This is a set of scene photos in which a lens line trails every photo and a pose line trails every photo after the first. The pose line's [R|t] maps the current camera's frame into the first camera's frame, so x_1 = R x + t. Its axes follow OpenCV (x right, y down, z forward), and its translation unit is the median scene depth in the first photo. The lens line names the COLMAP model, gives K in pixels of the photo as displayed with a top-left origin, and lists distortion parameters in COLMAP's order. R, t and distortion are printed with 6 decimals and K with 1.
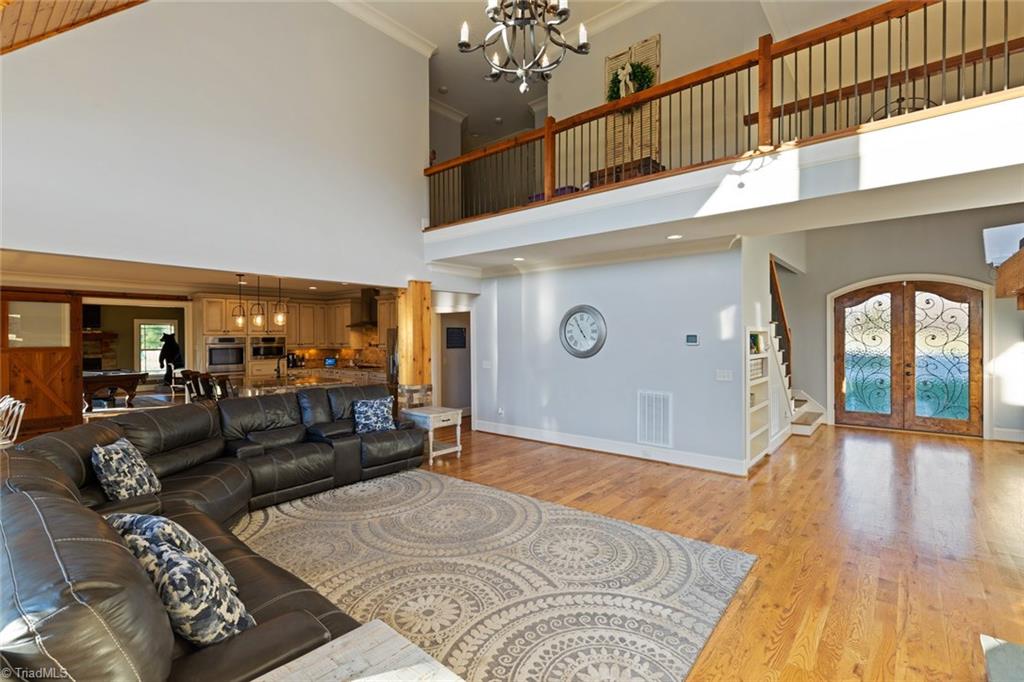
lens RADIAL K [[464.9, 0, 508.5], [0, 464.9, 338.2], [0, 0, 1]] dist [-0.000388, -0.000756]
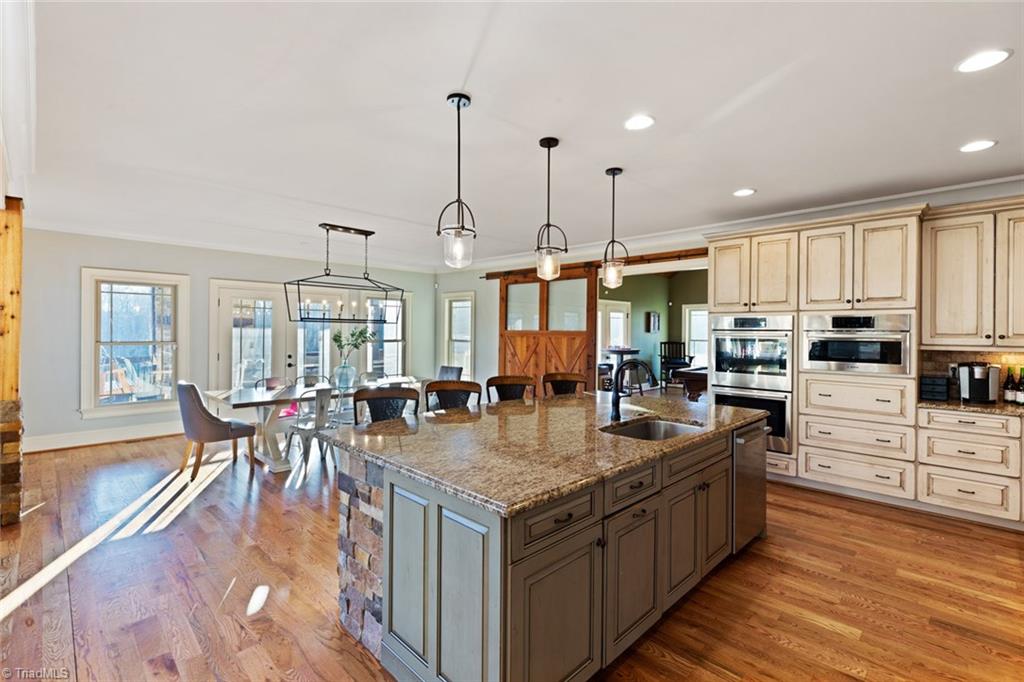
lens RADIAL K [[464.9, 0, 510.3], [0, 464.9, 332.1], [0, 0, 1]] dist [-0.000388, -0.000756]
pose [[-0.086941, 0.007108, -0.996188, -0.171344], [-0.010587, 0.999911, 0.008059, 0.021139], [0.996157, 0.011247, -0.086858, 1.306353]]
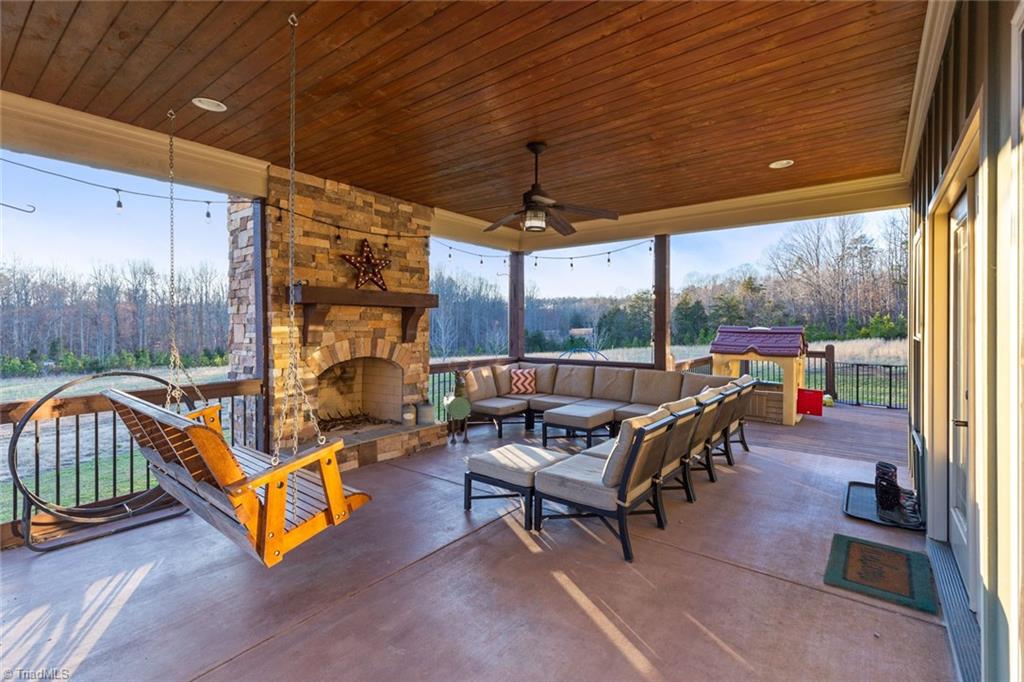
lens RADIAL K [[464.9, 0, 508.0], [0, 464.9, 330.9], [0, 0, 1]] dist [-0.000388, -0.000756]
pose [[0.032650, 0.019660, -0.999273, -1.013031], [-0.004185, 0.999800, 0.019534, 0.046855], [0.999458, 0.003544, 0.032726, 0.217761]]
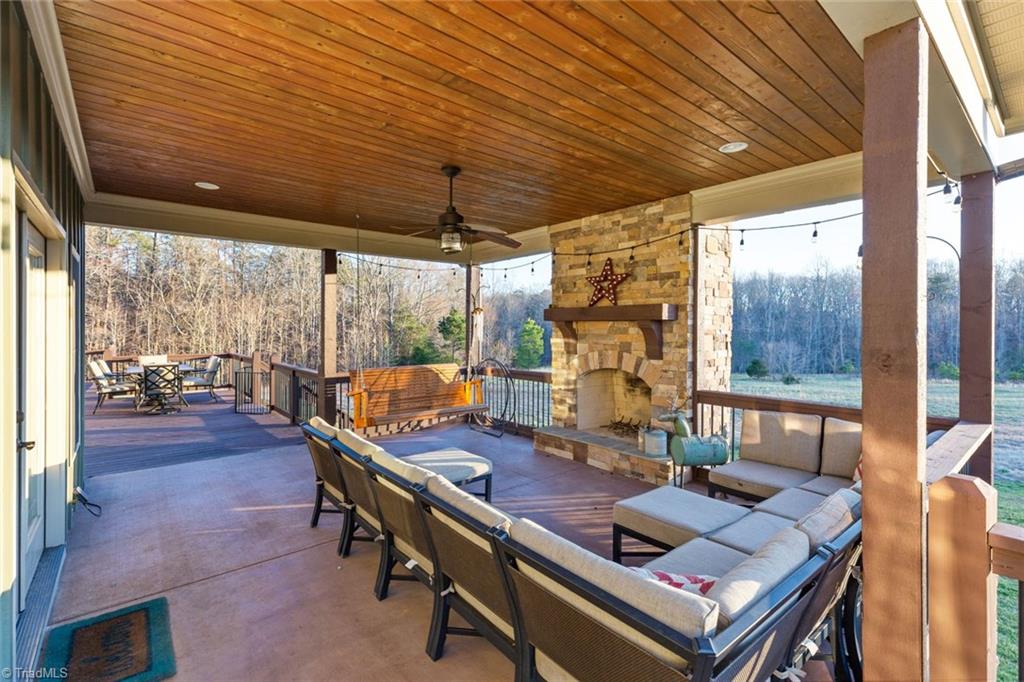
lens RADIAL K [[464.9, 0, 514.6], [0, 464.9, 334.9], [0, 0, 1]] dist [-0.000388, -0.000756]
pose [[-0.985297, 0.001286, 0.170843, -1.838896], [0.003984, 0.999873, 0.015450, 0.031864], [-0.170801, 0.015904, -0.985177, 0.905493]]
